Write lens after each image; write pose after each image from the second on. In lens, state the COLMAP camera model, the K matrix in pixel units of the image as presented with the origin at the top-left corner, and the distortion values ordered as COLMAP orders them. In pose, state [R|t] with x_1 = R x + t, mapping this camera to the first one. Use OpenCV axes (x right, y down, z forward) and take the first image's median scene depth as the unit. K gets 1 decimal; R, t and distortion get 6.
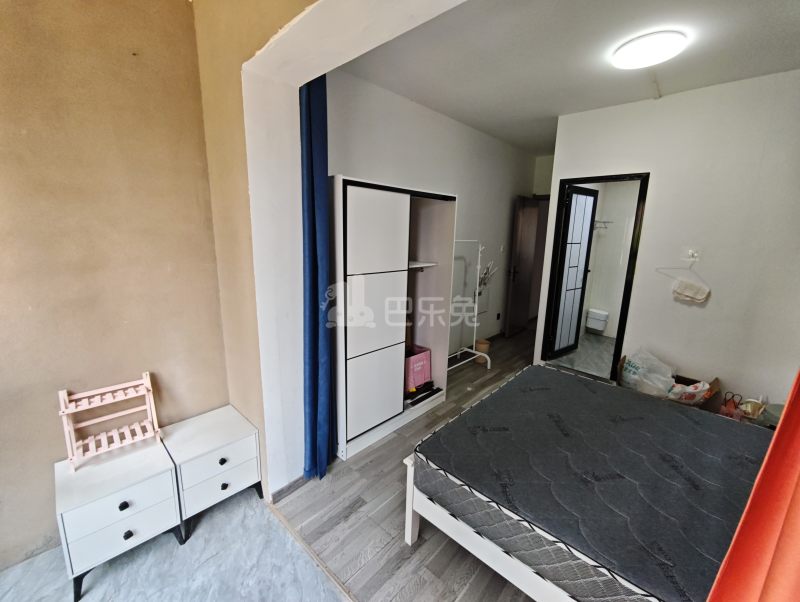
lens RADIAL K [[335.0, 0, 398.7], [0, 335.0, 298.3], [0, 0, 1]] dist [-0.009180, 0.003360]
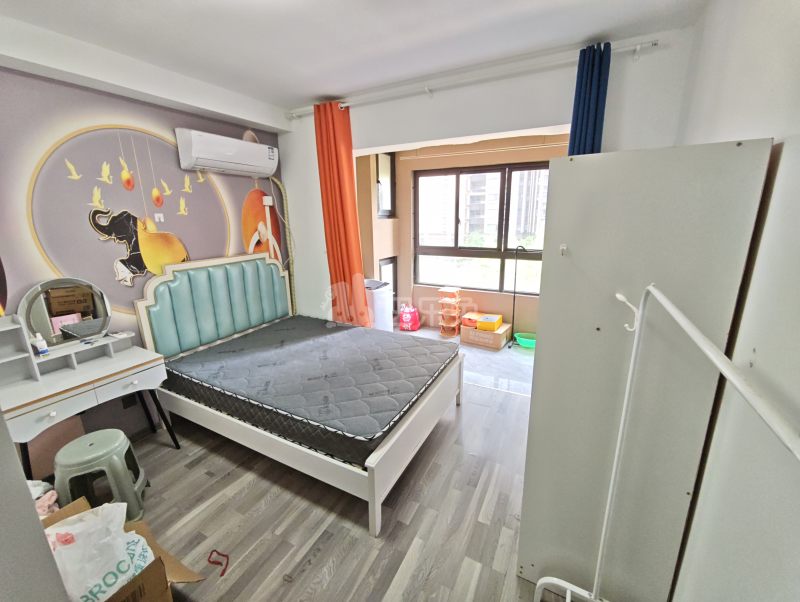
lens RADIAL K [[335.0, 0, 398.7], [0, 335.0, 298.3], [0, 0, 1]] dist [-0.009180, 0.003360]
pose [[-0.965861, 0.059571, -0.252119, 0.475857], [-0.054780, 0.904233, 0.423512, -0.319583], [0.253203, 0.422865, -0.870100, 1.392519]]
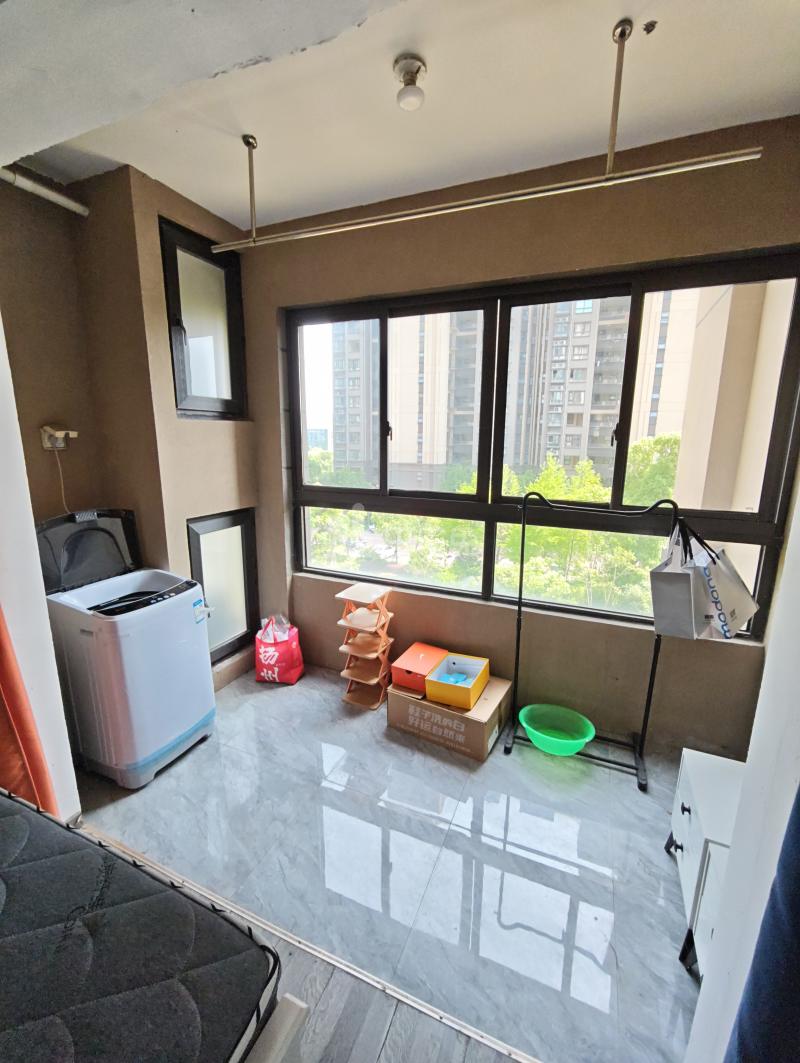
lens RADIAL K [[445.1, 0, 405.0], [0, 445.1, 531.1], [0, 0, 1]] dist [-0.009180, 0.003360]
pose [[-0.937103, 0.042087, -0.346507, 0.039541], [-0.098448, 0.920534, 0.378055, -0.135936], [0.334882, 0.388390, -0.858491, 0.745107]]
